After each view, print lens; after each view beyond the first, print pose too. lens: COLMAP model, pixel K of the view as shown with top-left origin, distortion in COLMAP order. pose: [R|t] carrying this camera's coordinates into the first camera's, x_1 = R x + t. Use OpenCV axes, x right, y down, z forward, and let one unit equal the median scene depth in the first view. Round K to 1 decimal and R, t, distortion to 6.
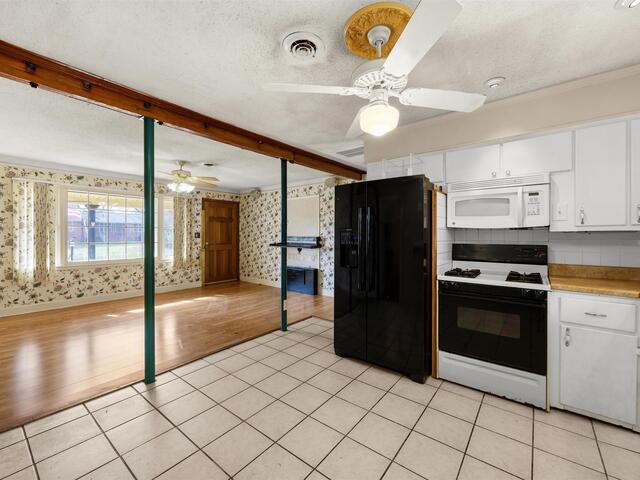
lens RADIAL K [[277.7, 0, 323.3], [0, 277.7, 235.7], [0, 0, 1]] dist [-0.002209, -0.000161]
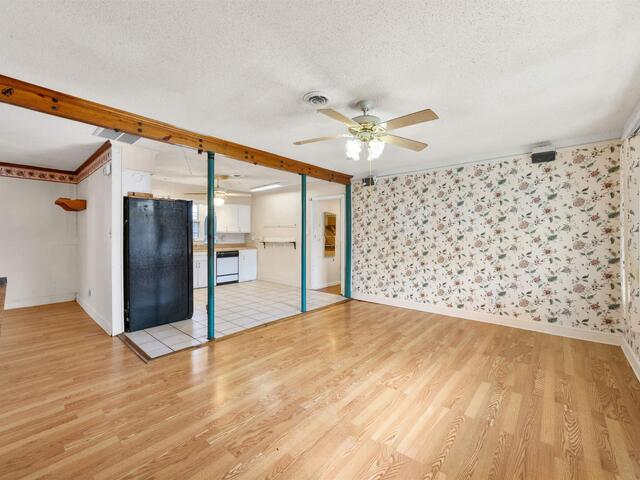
lens RADIAL K [[272.5, 0, 321.1], [0, 272.5, 236.9], [0, 0, 1]] dist [-0.000793, 0.000133]
pose [[-0.998659, -0.003463, 0.051662, -0.337431], [-0.002958, 0.999947, 0.009837, -0.004180], [-0.051693, 0.009671, -0.998616, 1.147412]]
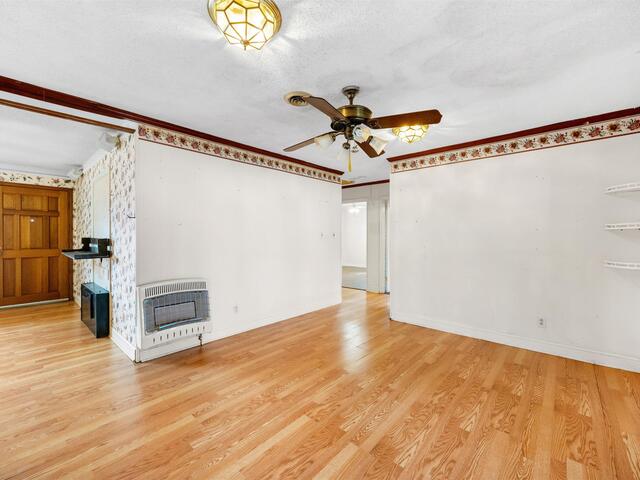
lens RADIAL K [[272.5, 0, 321.1], [0, 272.5, 236.9], [0, 0, 1]] dist [-0.000793, 0.000133]
pose [[0.998460, 0.001315, -0.055466, 0.447502], [-0.001444, 0.999996, -0.002277, 0.001571], [0.055463, 0.002353, 0.998458, 0.433495]]
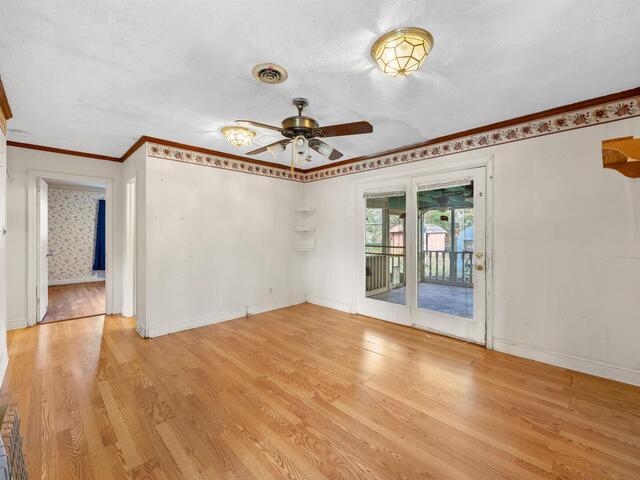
lens RADIAL K [[279.1, 0, 318.1], [0, 279.1, 233.3], [0, 0, 1]] dist [0.000626, -0.000049]
pose [[0.136461, 0.000999, 0.990645, 0.066239], [0.005725, 0.999982, -0.001797, -0.001295], [-0.990629, 0.005916, 0.136453, 0.717602]]
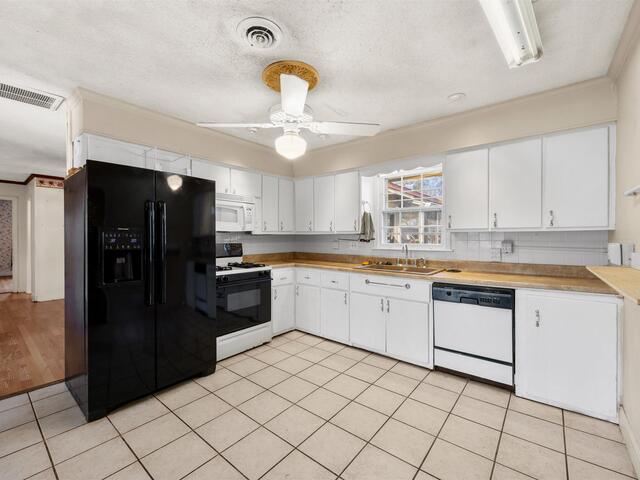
lens RADIAL K [[277.7, 0, 323.3], [0, 277.7, 235.7], [0, 0, 1]] dist [-0.002209, -0.000161]
pose [[0.013479, -0.001296, 0.999908, -0.285696], [-0.000094, 0.999999, 0.001297, -0.003307], [-0.999909, -0.000112, 0.013479, 0.216755]]
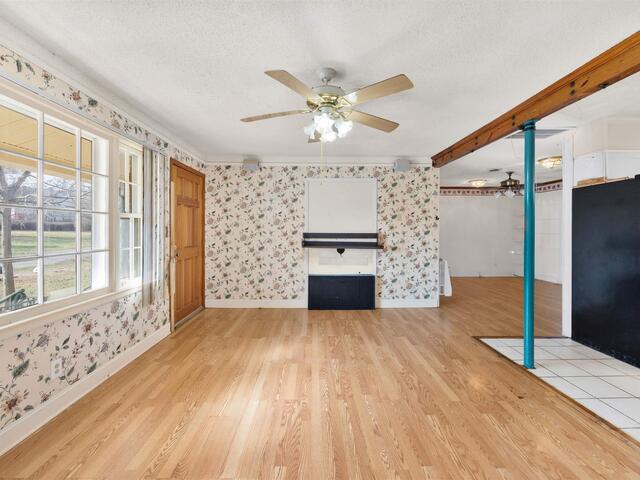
lens RADIAL K [[277.0, 0, 321.3], [0, 277.0, 231.4], [0, 0, 1]] dist [-0.000728, 0.000006]
pose [[0.772832, -0.002977, 0.634603, -0.601808], [0.002344, 0.999996, 0.001836, -0.002249], [-0.634606, 0.000068, 0.772836, 0.484967]]
